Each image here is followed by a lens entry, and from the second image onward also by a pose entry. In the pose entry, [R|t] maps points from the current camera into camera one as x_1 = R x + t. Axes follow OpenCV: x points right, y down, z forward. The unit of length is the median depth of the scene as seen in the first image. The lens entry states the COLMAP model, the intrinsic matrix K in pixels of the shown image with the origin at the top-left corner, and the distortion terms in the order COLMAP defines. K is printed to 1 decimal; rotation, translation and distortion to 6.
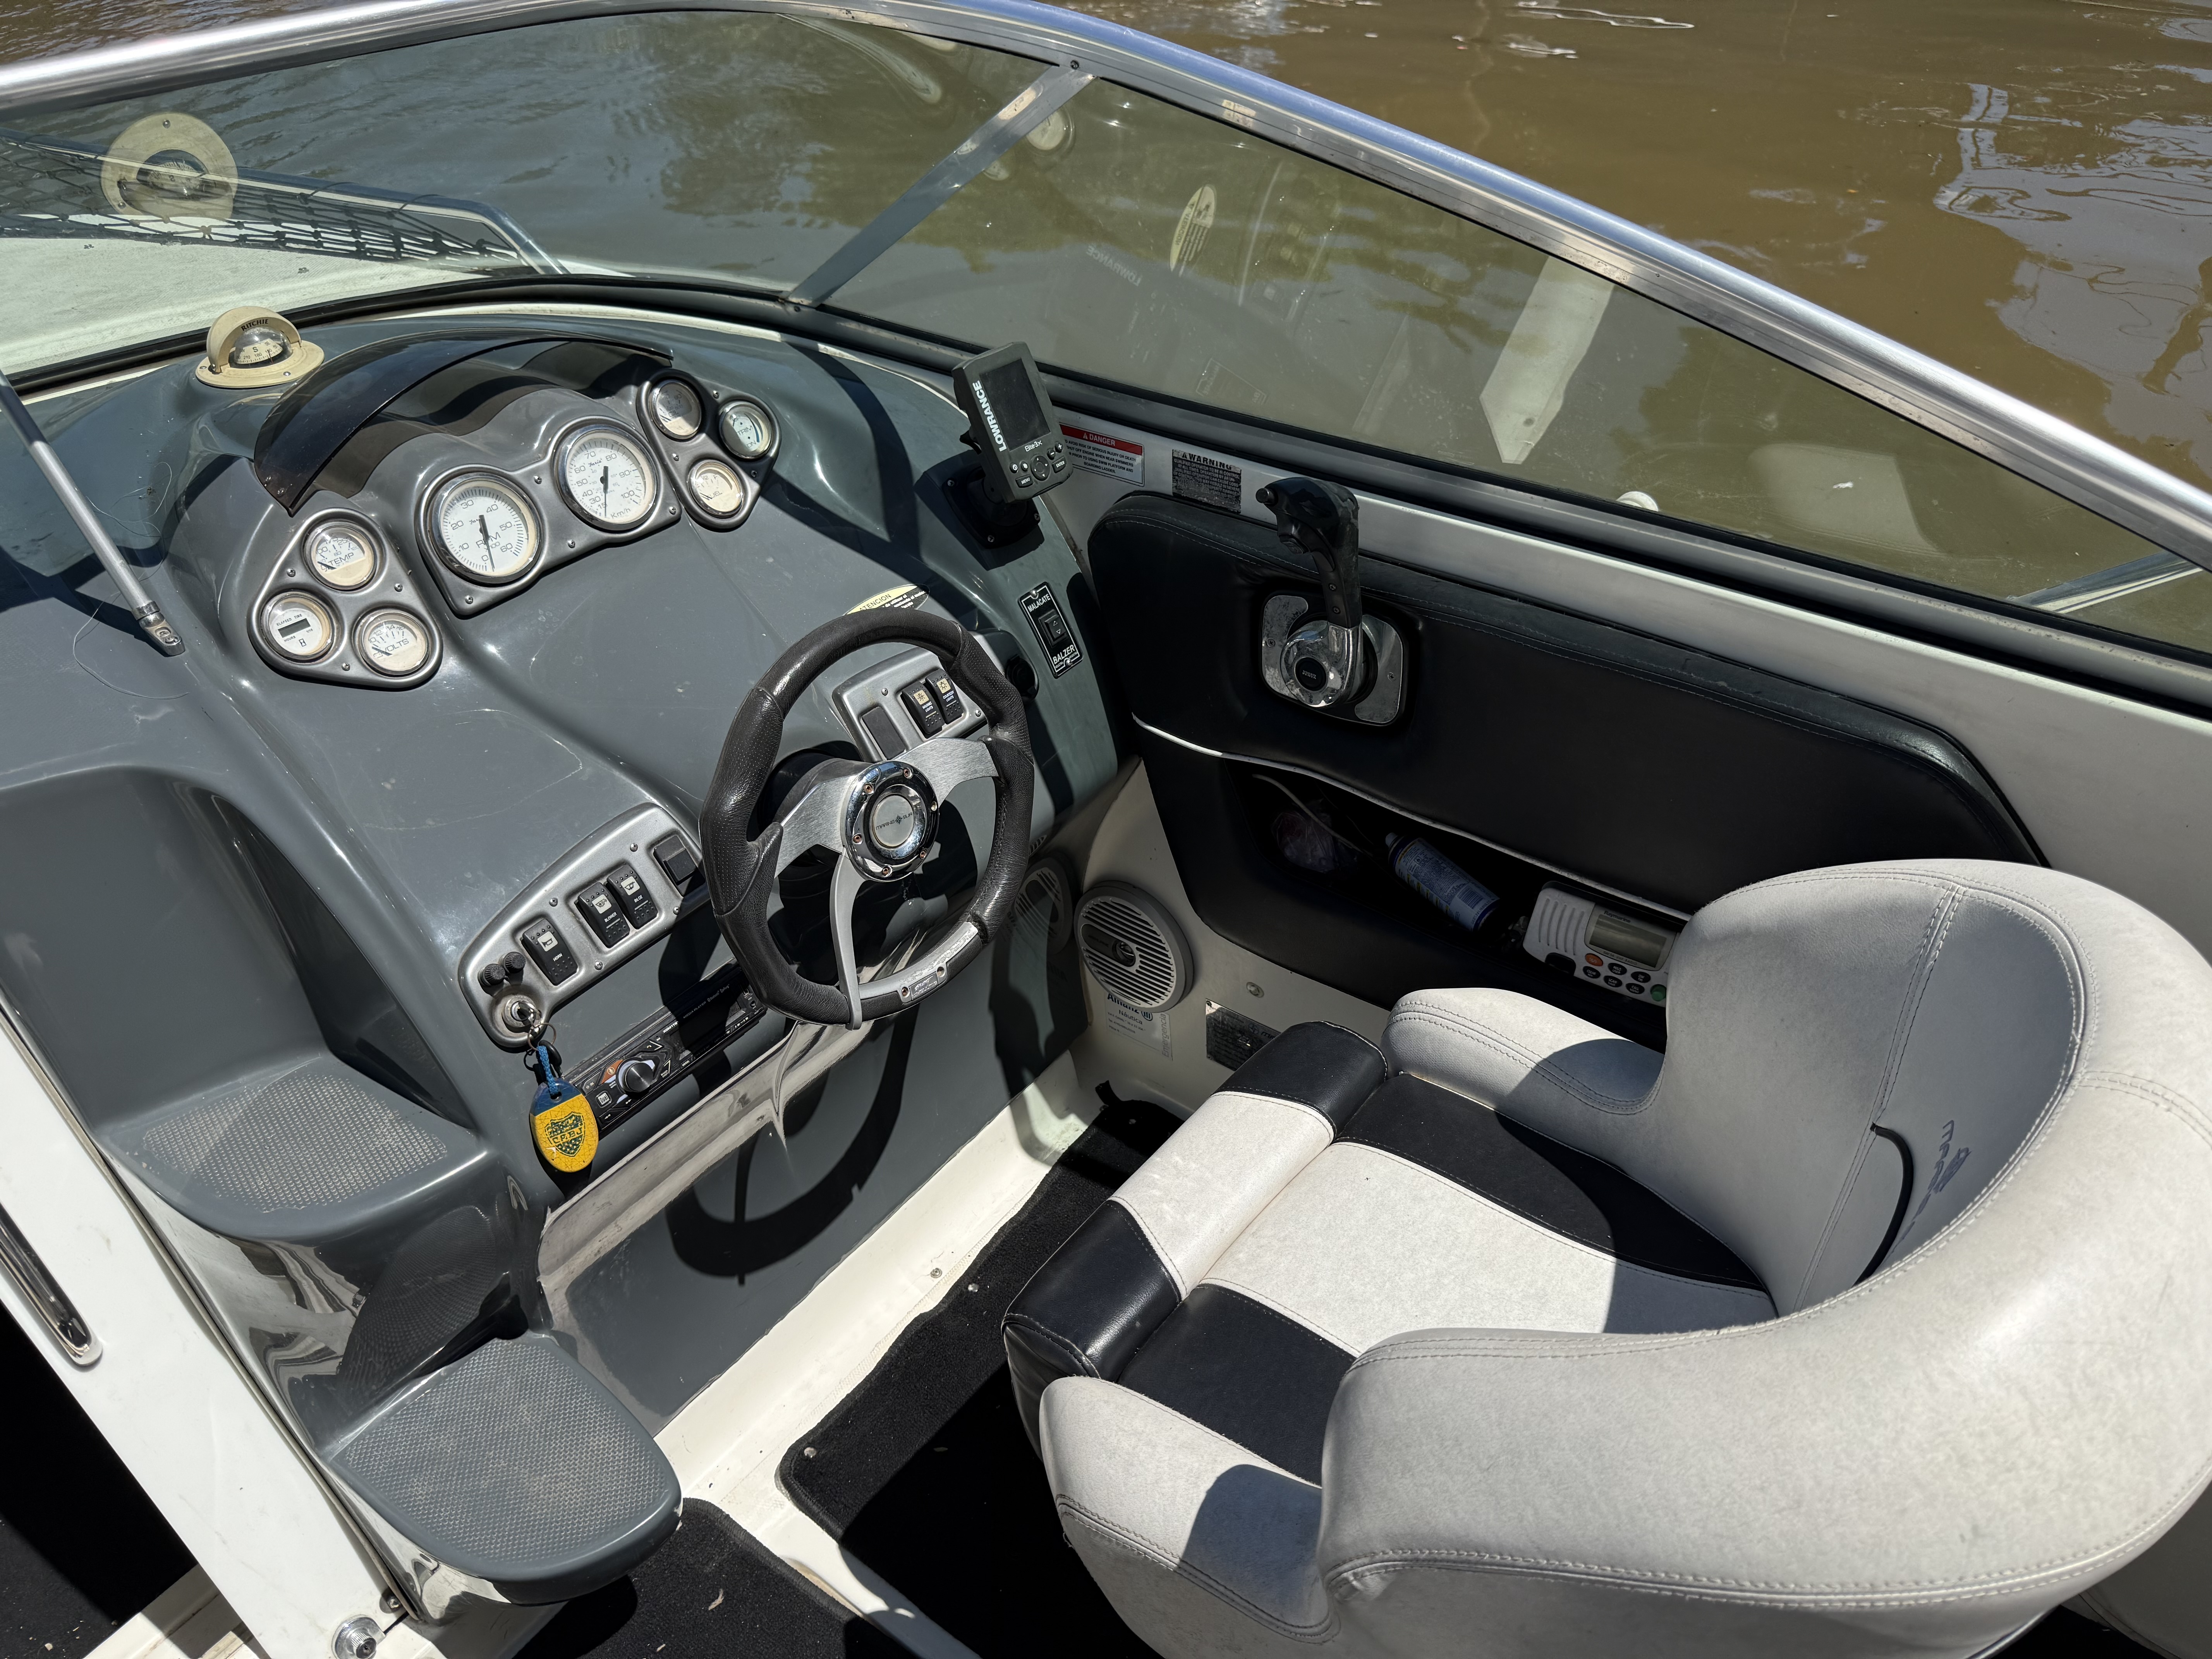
lens RADIAL K [[1573.3, 0, 1105.0], [0, 1573.3, 836.4], [0, 0, 1]] dist [0.054736, -0.133871]
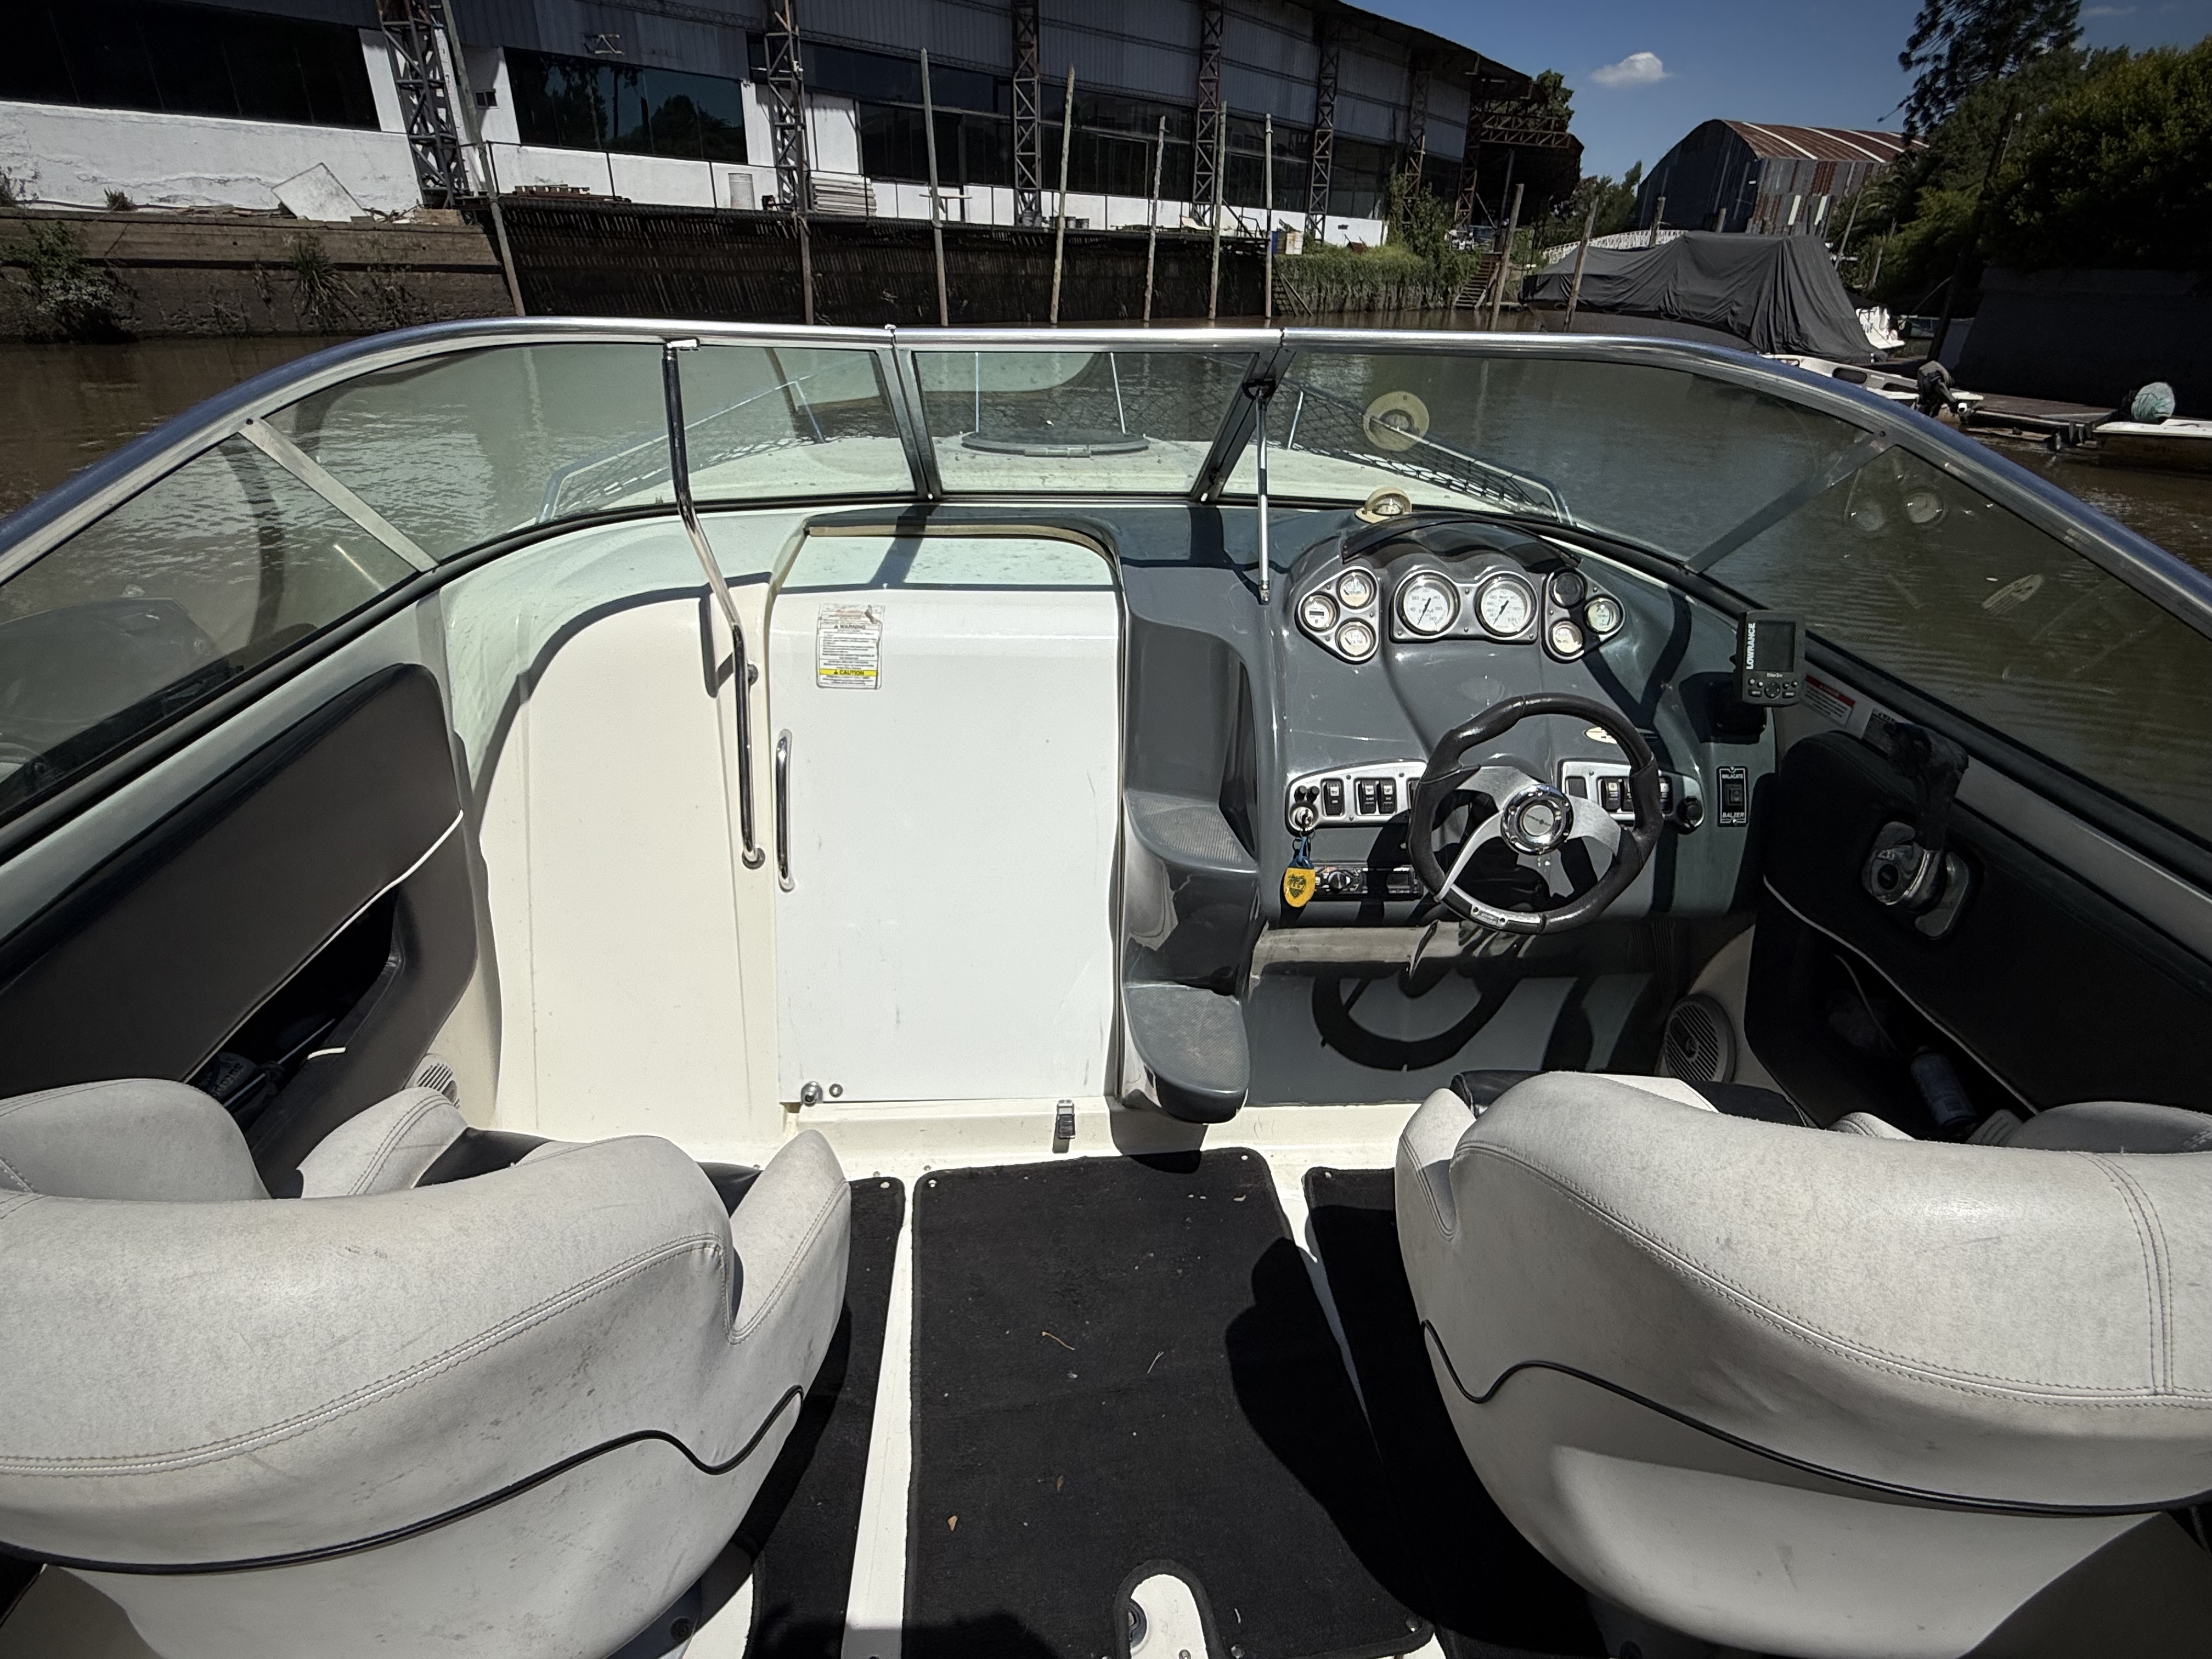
lens RADIAL K [[1101.6, 0, 1106.0], [0, 1101.6, 829.5], [0, 0, 1]] dist [-0.001622, -0.000774]
pose [[0.654551, 0.405403, -0.638131, 0.278720], [-0.494035, 0.868283, 0.044872, 0.154460], [0.572270, 0.285888, 0.768619, -0.135330]]
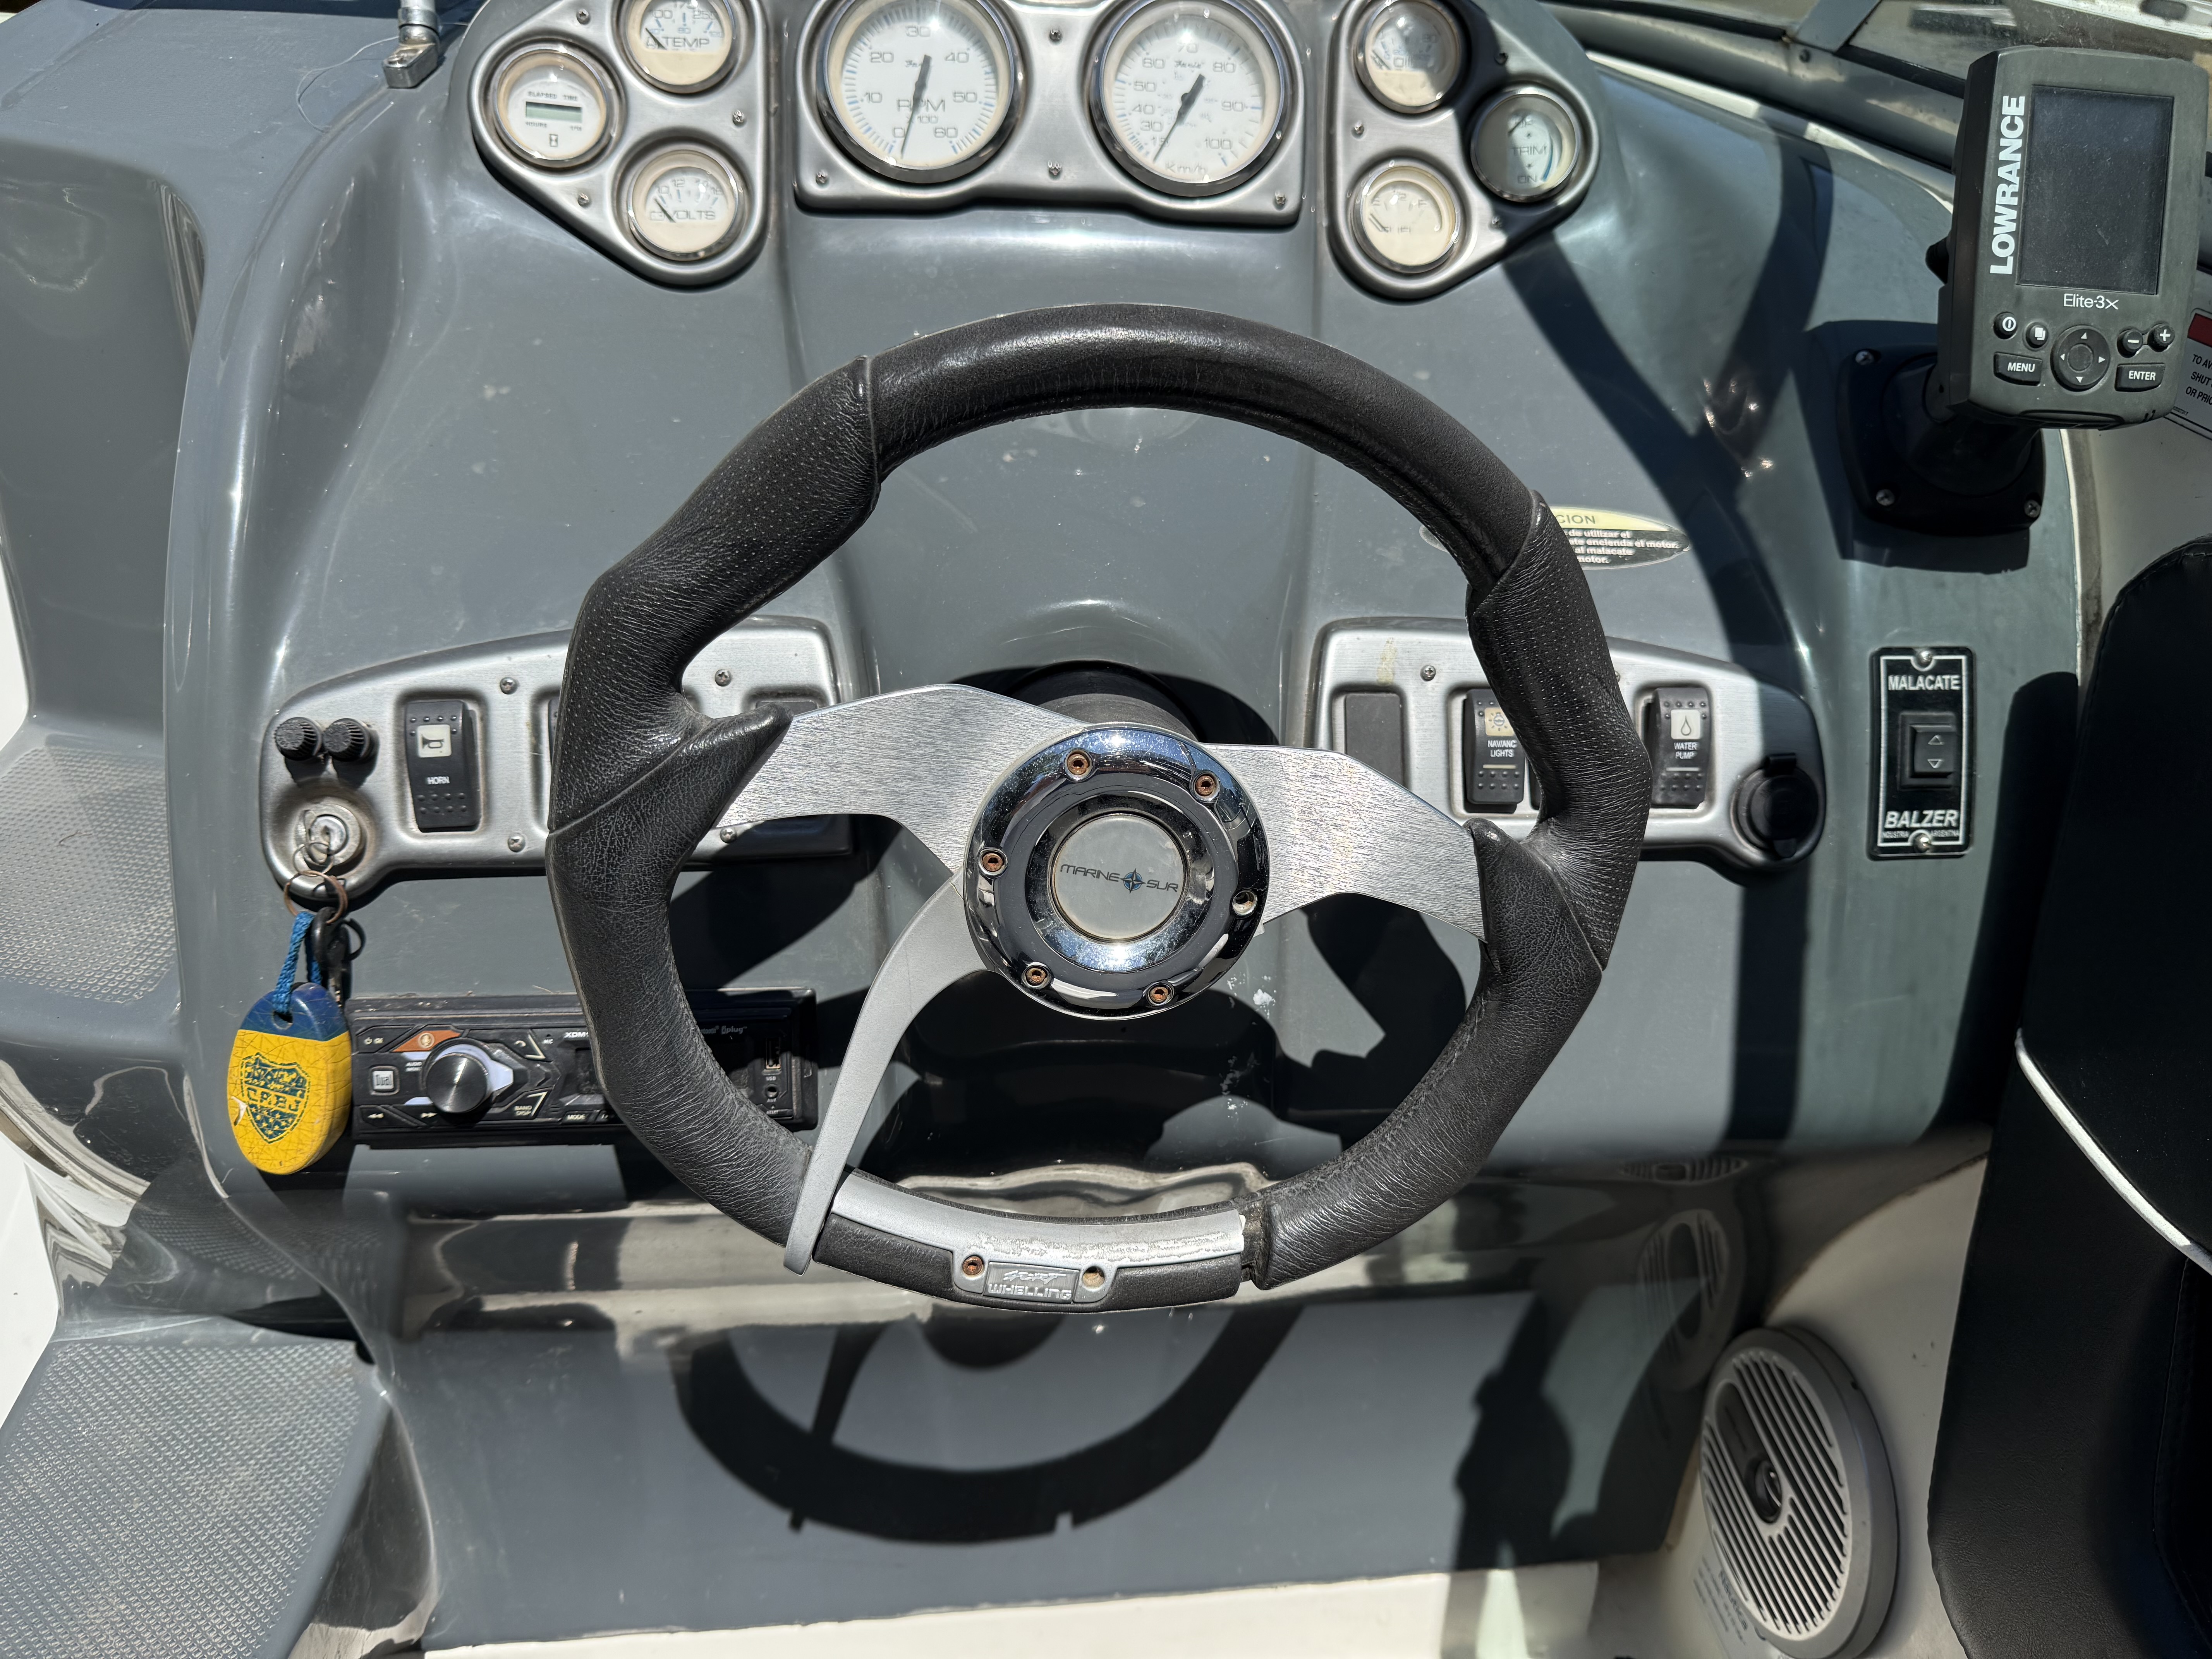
lens RADIAL K [[1566.1, 0, 1135.8], [0, 1566.1, 831.4], [0, 0, 1]] dist [-0.016137, -0.006134]
pose [[0.691320, 0.446833, -0.567817, 0.072373], [-0.495279, 0.865236, 0.077877, -0.046459], [0.526094, 0.227390, 0.819463, 0.612391]]
